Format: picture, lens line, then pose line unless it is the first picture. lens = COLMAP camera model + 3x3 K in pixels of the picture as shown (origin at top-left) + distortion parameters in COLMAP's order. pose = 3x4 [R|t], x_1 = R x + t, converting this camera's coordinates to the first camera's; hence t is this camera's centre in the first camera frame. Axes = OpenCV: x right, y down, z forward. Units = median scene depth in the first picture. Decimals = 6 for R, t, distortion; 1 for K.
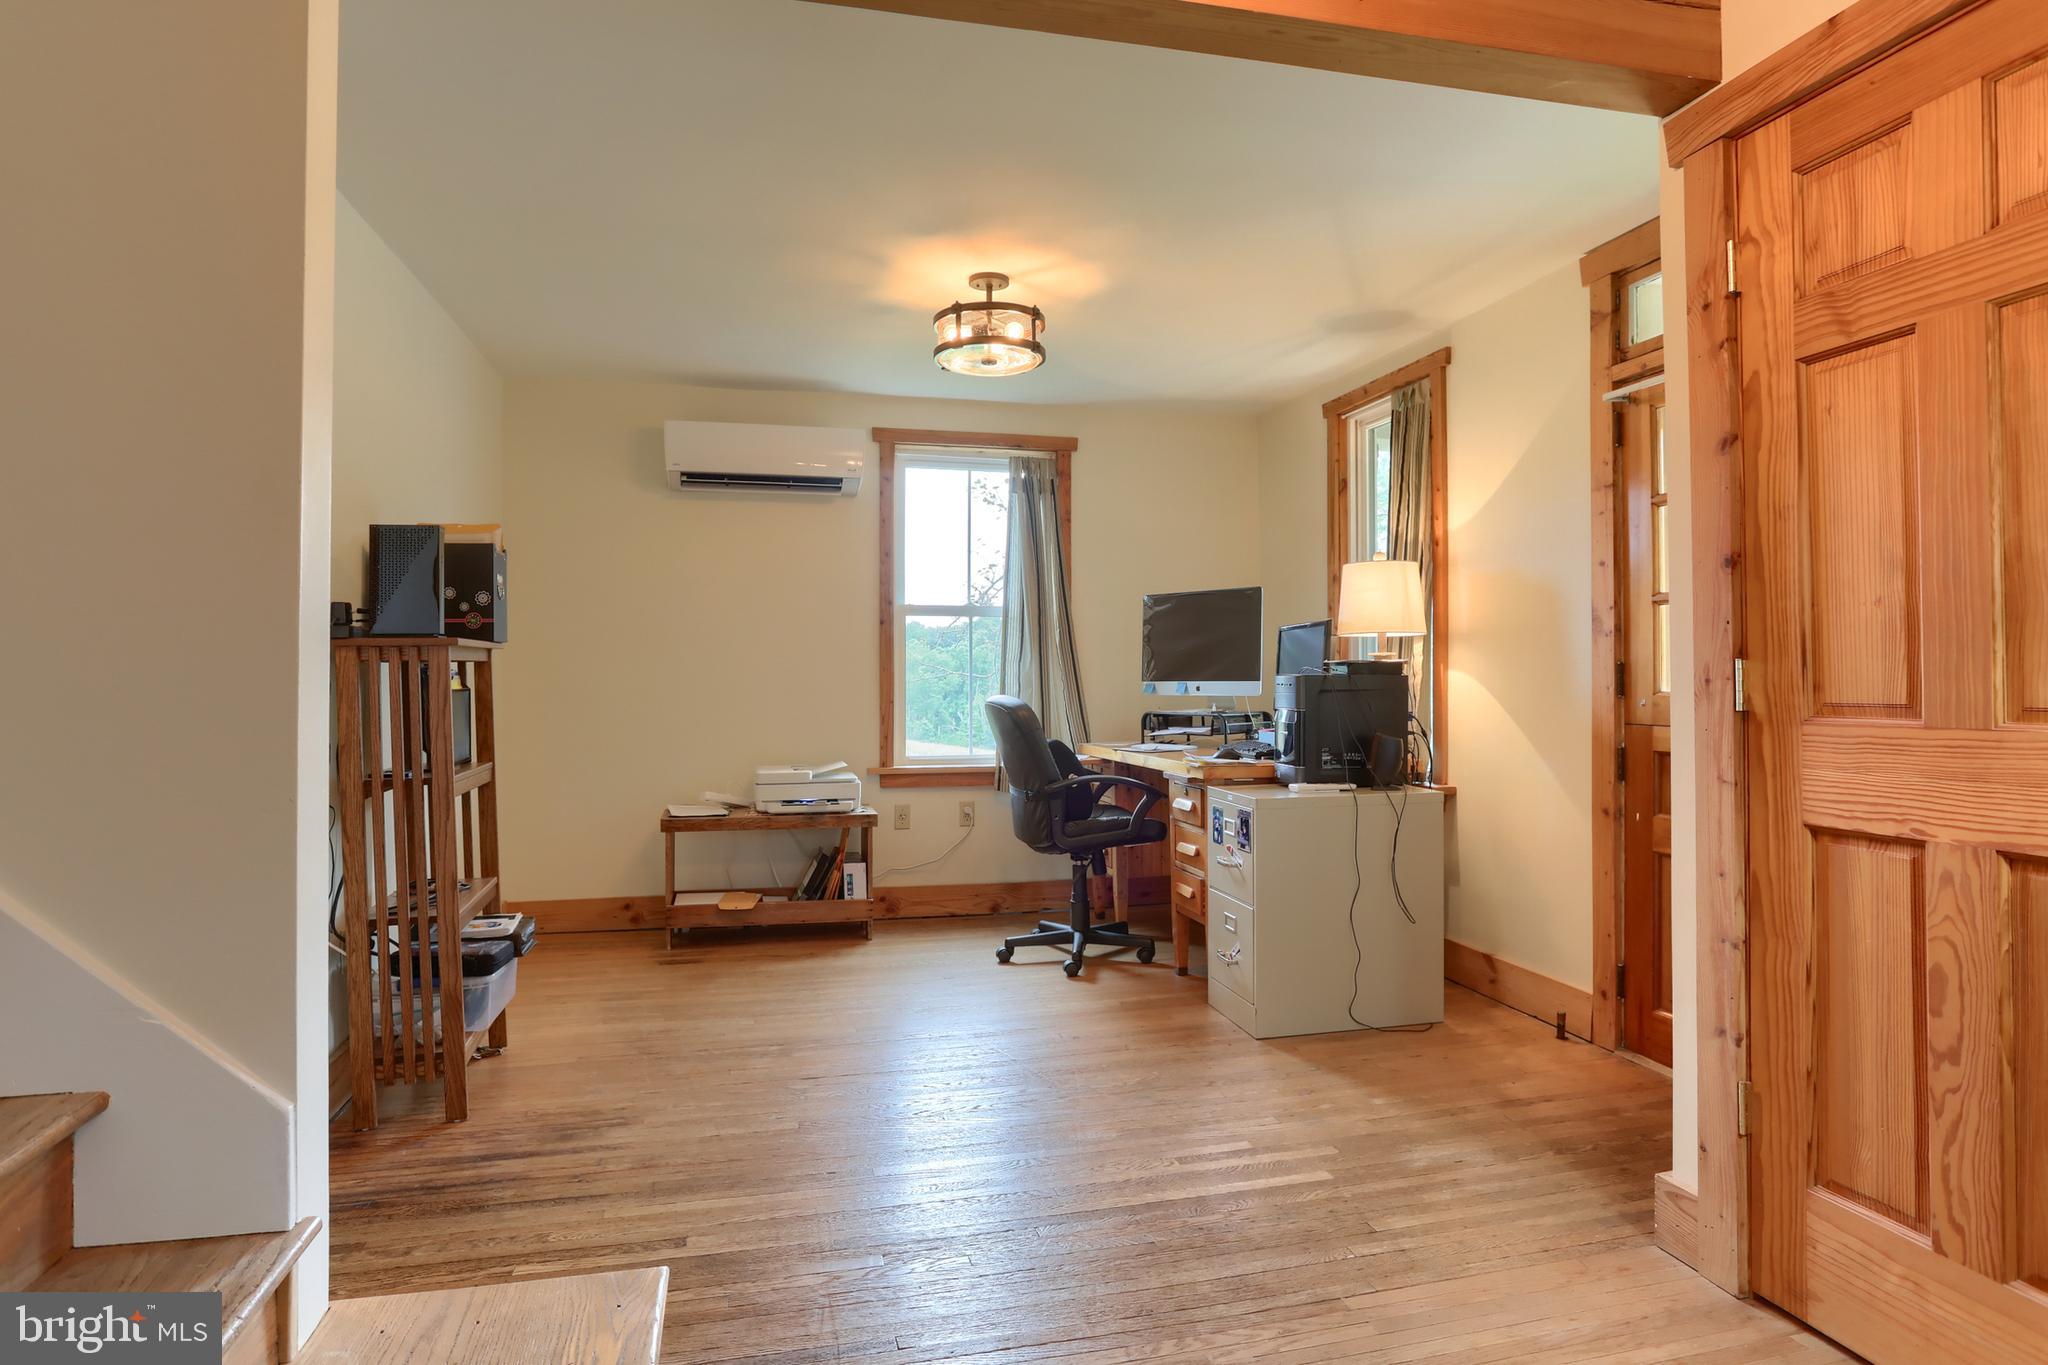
lens RADIAL K [[1132.0, 0, 1023.3], [0, 1132.0, 666.8], [0, 0, 1]] dist [-0.033507, 0.002284]
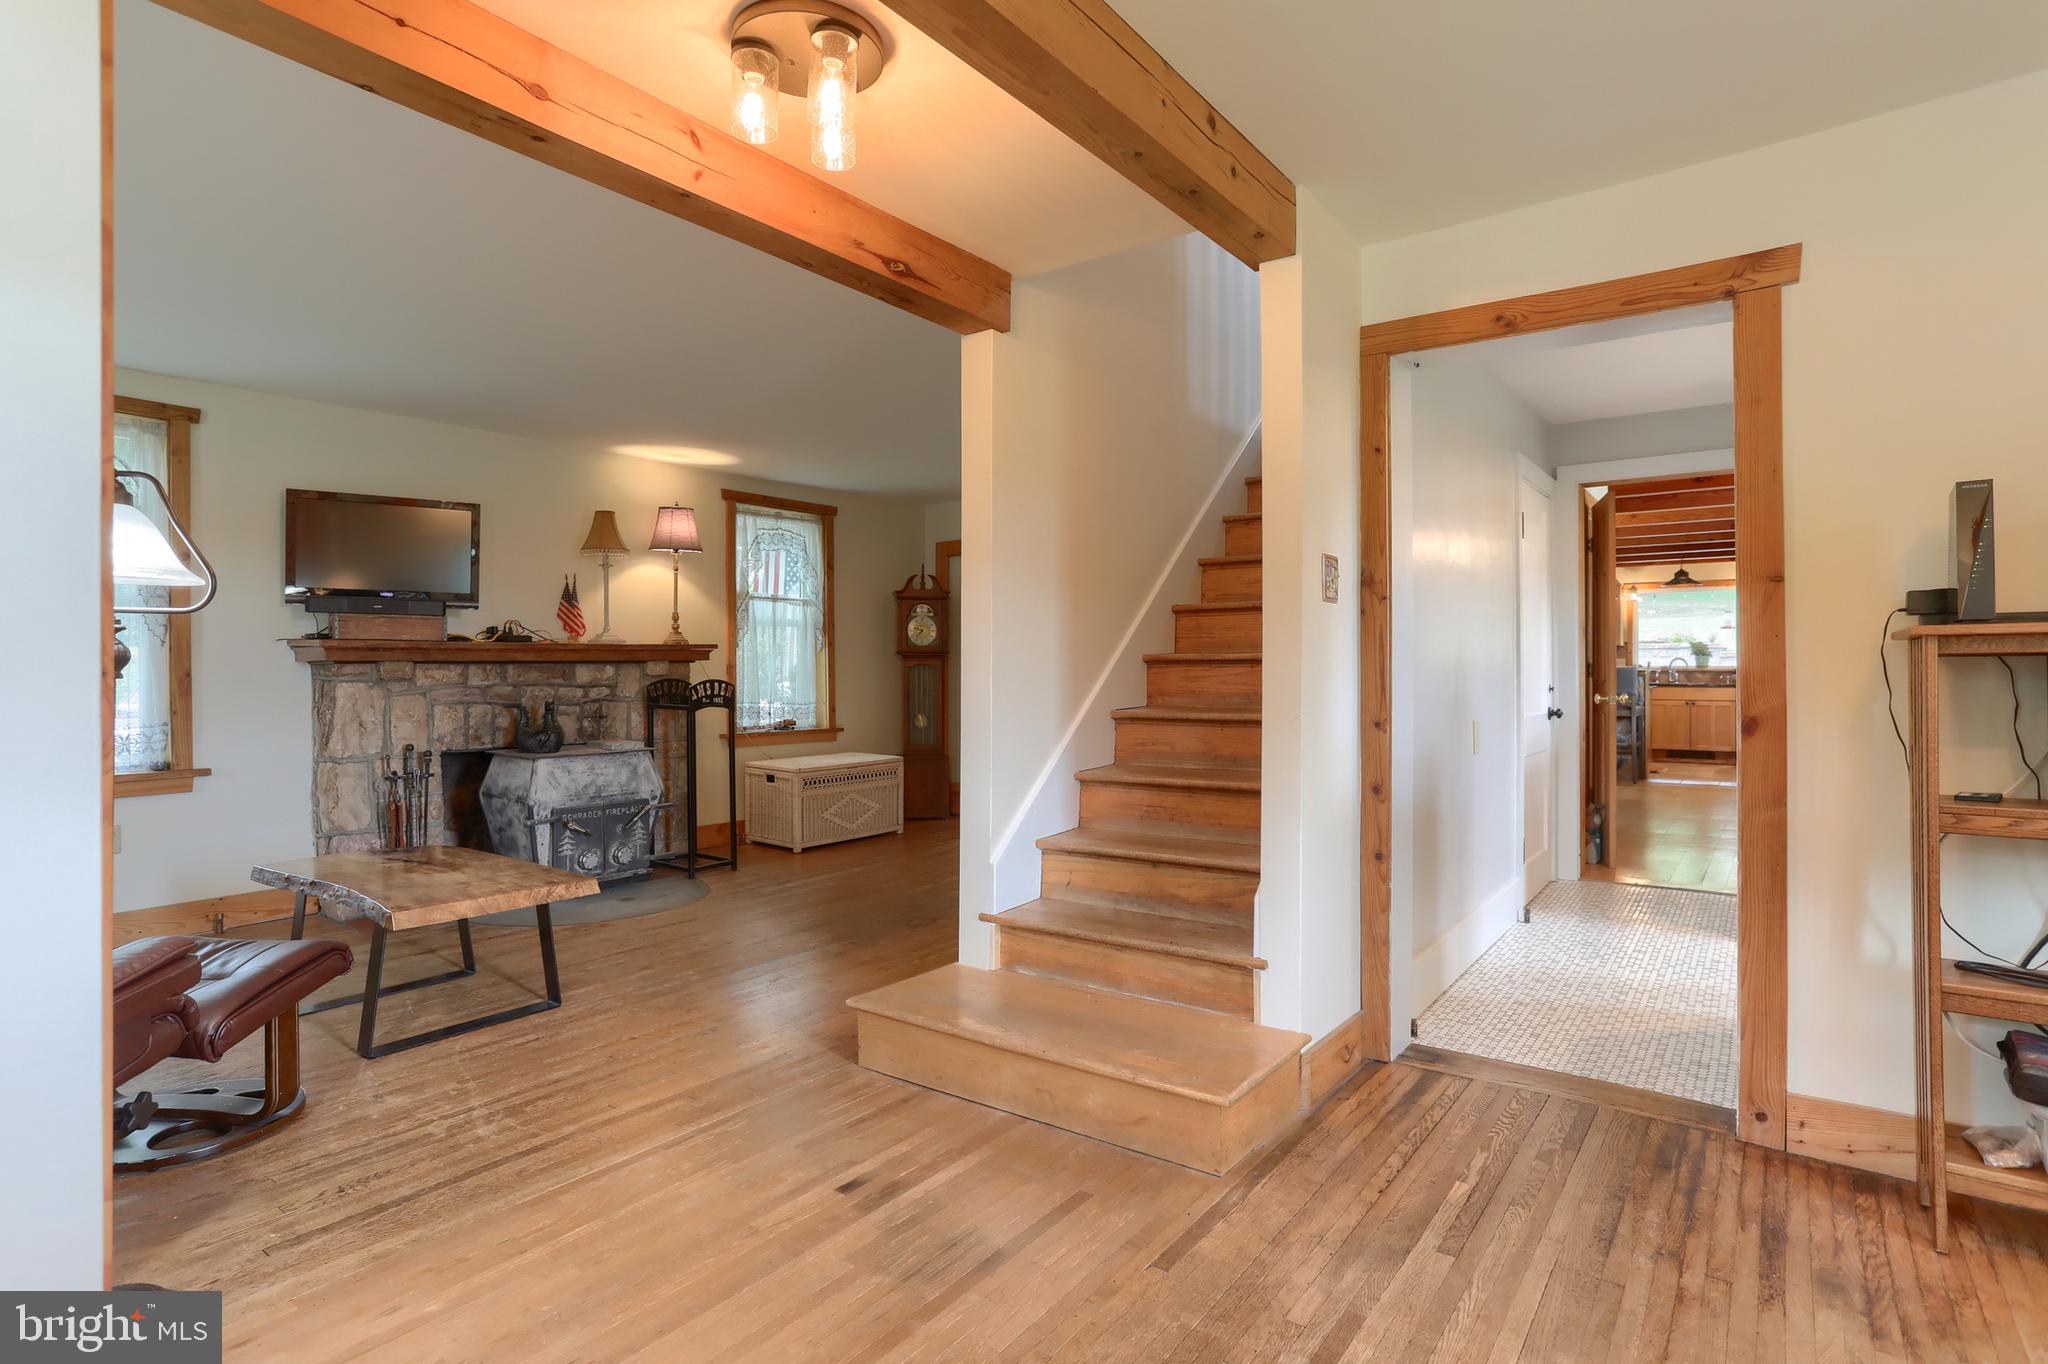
lens RADIAL K [[1027.9, 0, 1024.6], [0, 1027.9, 672.0], [0, 0, 1]] dist [-0.049607, 0.029781]
pose [[-0.778259, 0.005128, -0.627922, 0.270076], [0.010018, 0.999941, -0.004249, 0.002067], [0.627863, -0.009597, -0.778264, 0.732916]]
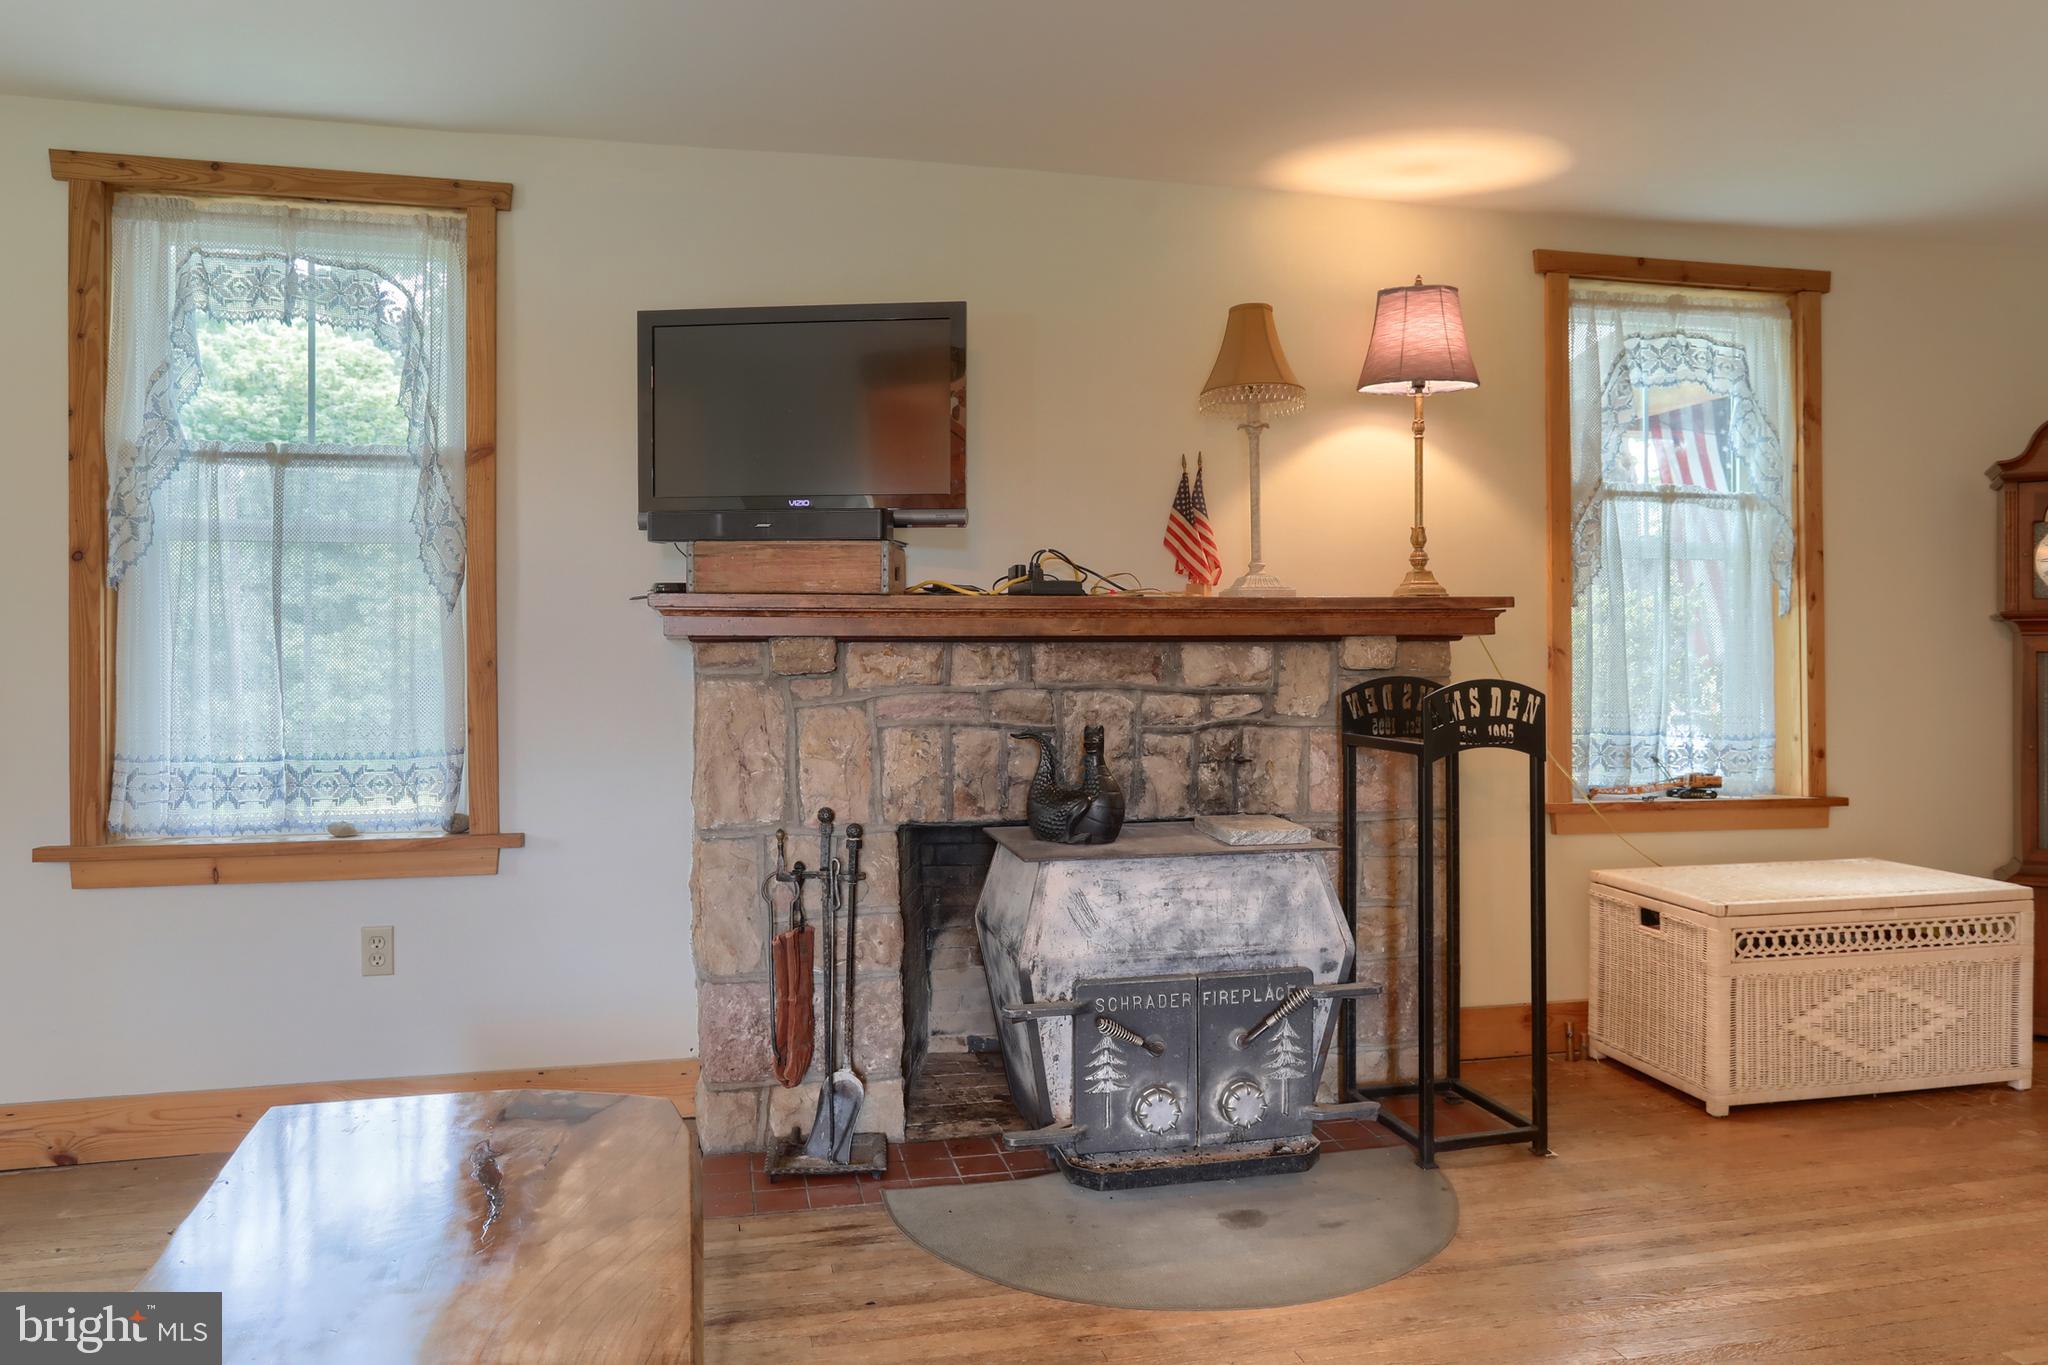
lens RADIAL K [[1369.8, 0, 1002.0], [0, 1369.8, 672.2], [0, 0, 1]] dist [-0.035646, 0.035046]
pose [[-0.999238, 0.002636, 0.038941, -0.017778], [0.002331, 0.999966, -0.007879, 0.003539], [-0.038961, -0.007782, -0.999210, 0.178950]]
